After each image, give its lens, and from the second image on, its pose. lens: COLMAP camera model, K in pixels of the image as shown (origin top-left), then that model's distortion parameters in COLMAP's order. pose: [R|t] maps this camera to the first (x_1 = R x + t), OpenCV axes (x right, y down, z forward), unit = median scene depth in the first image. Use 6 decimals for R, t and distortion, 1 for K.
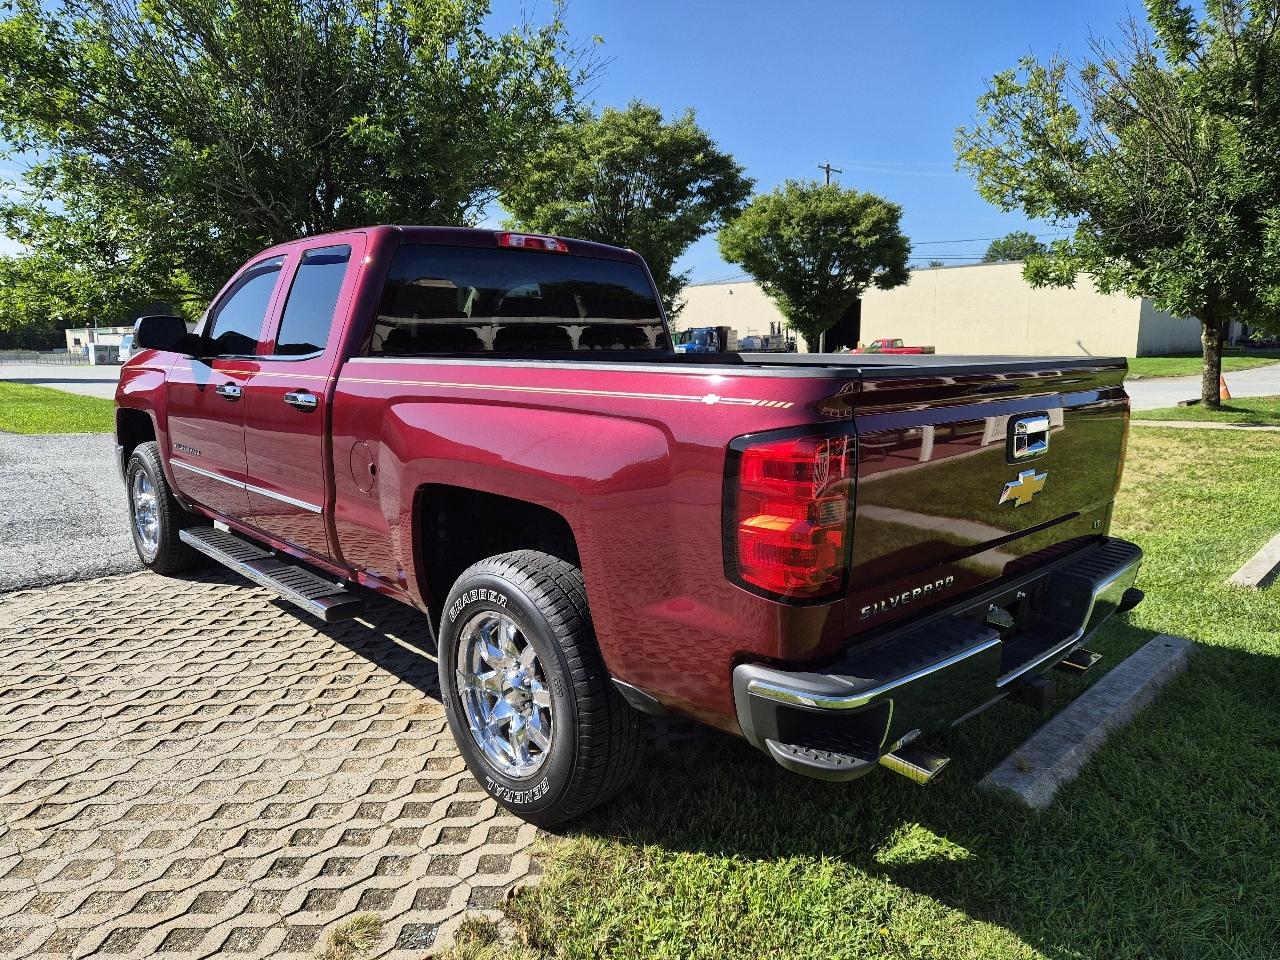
lens RADIAL K [[855.1, 0, 634.3], [0, 855.1, 483.6], [0, 0, 1]] dist [0.066100, -0.054034]
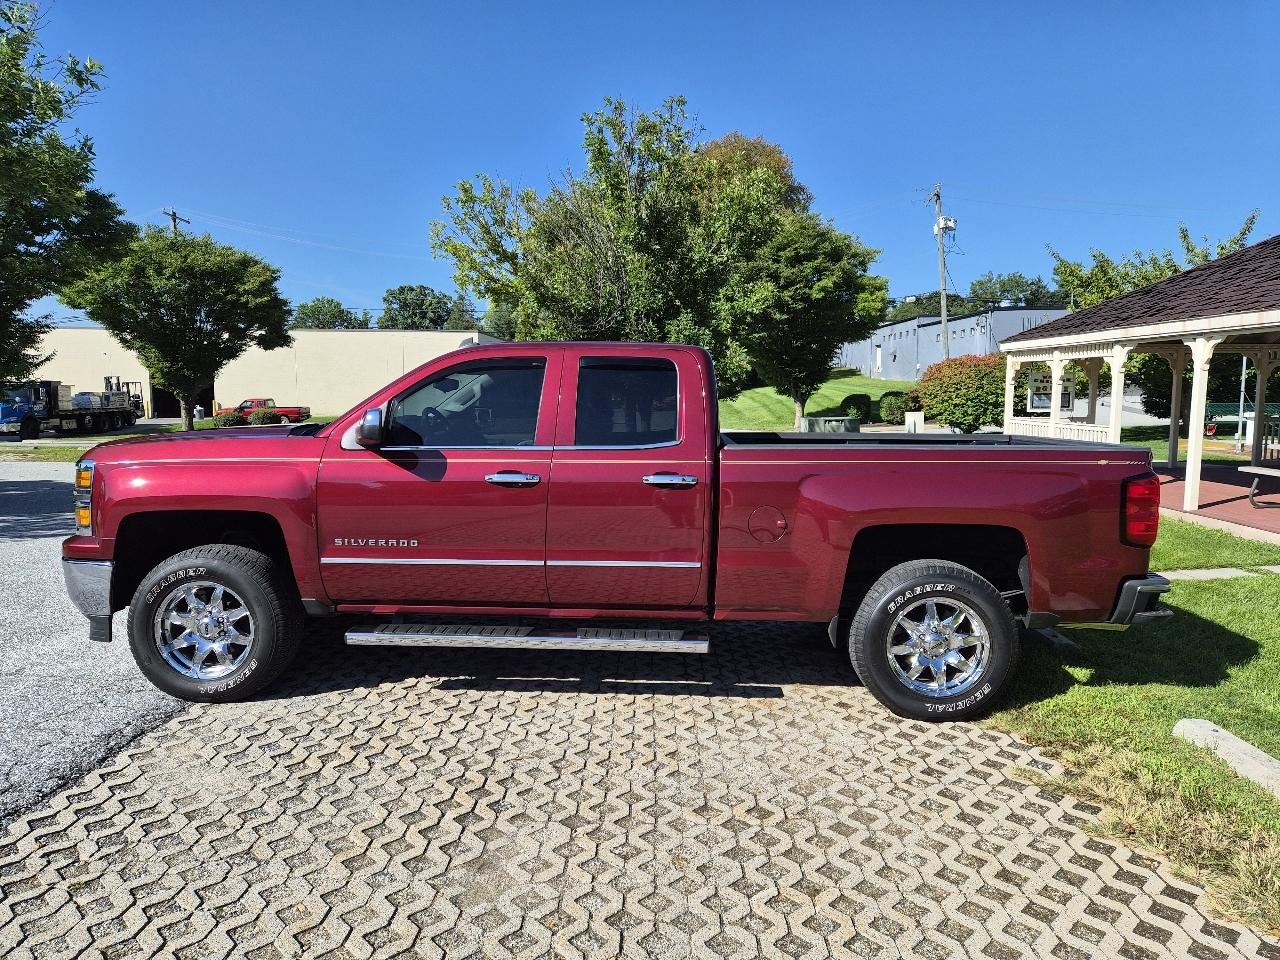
lens RADIAL K [[855.1, 0, 649.1], [0, 855.1, 472.1], [0, 0, 1]] dist [0.066100, -0.054034]
pose [[0.709985, -0.052664, 0.702245, -0.305703], [0.108041, 0.993540, -0.034722, -0.016555], [-0.695880, 0.100523, 0.711088, 0.031950]]
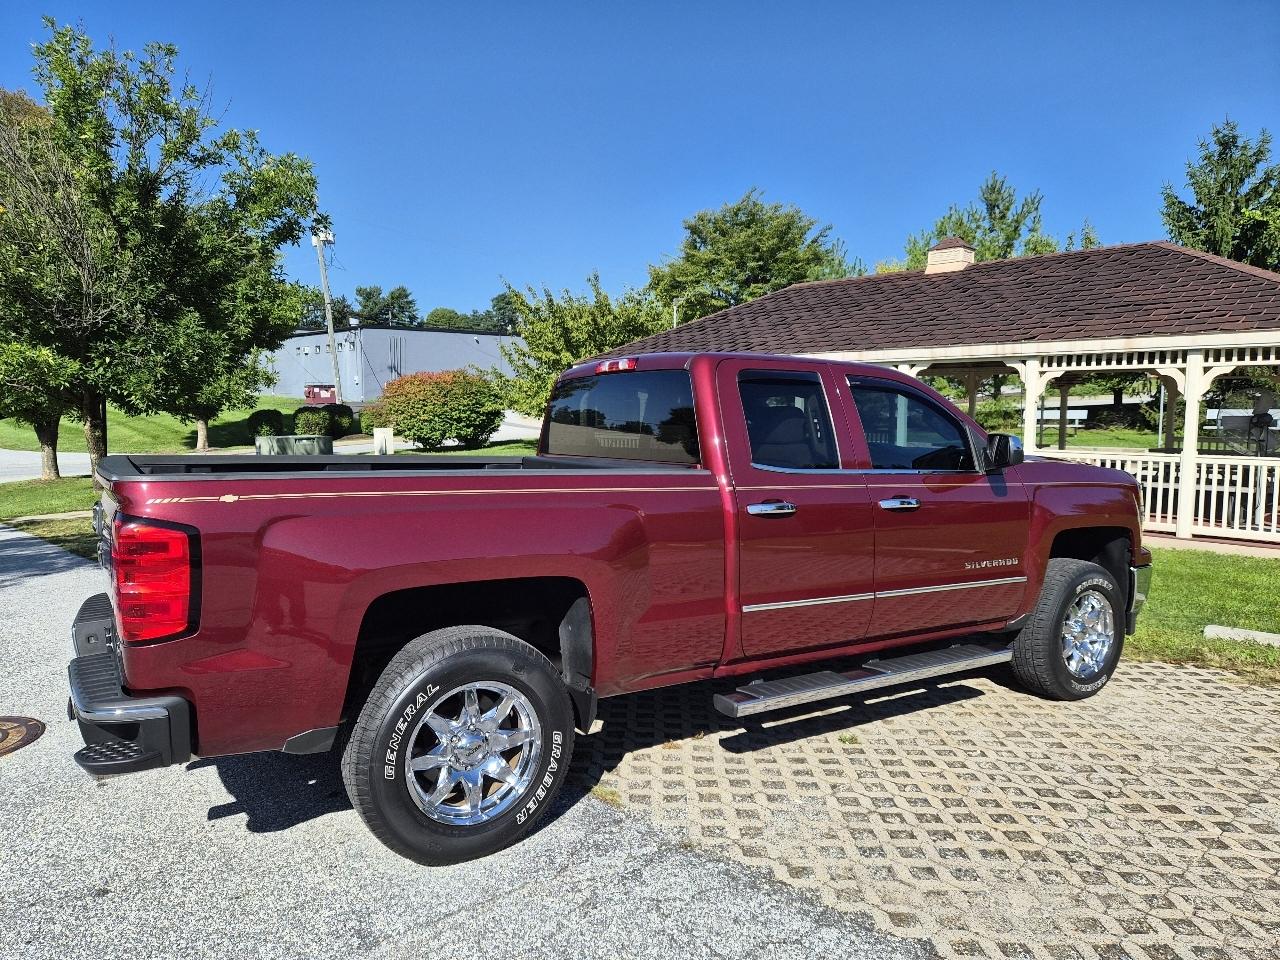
lens RADIAL K [[855.1, 0, 629.0], [0, 855.1, 487.3], [0, 0, 1]] dist [0.066100, -0.054034]
pose [[0.031033, -0.082197, 0.996133, -0.421218], [0.167611, 0.982928, 0.075885, -0.076751], [-0.985365, 0.164608, 0.044280, 0.371924]]
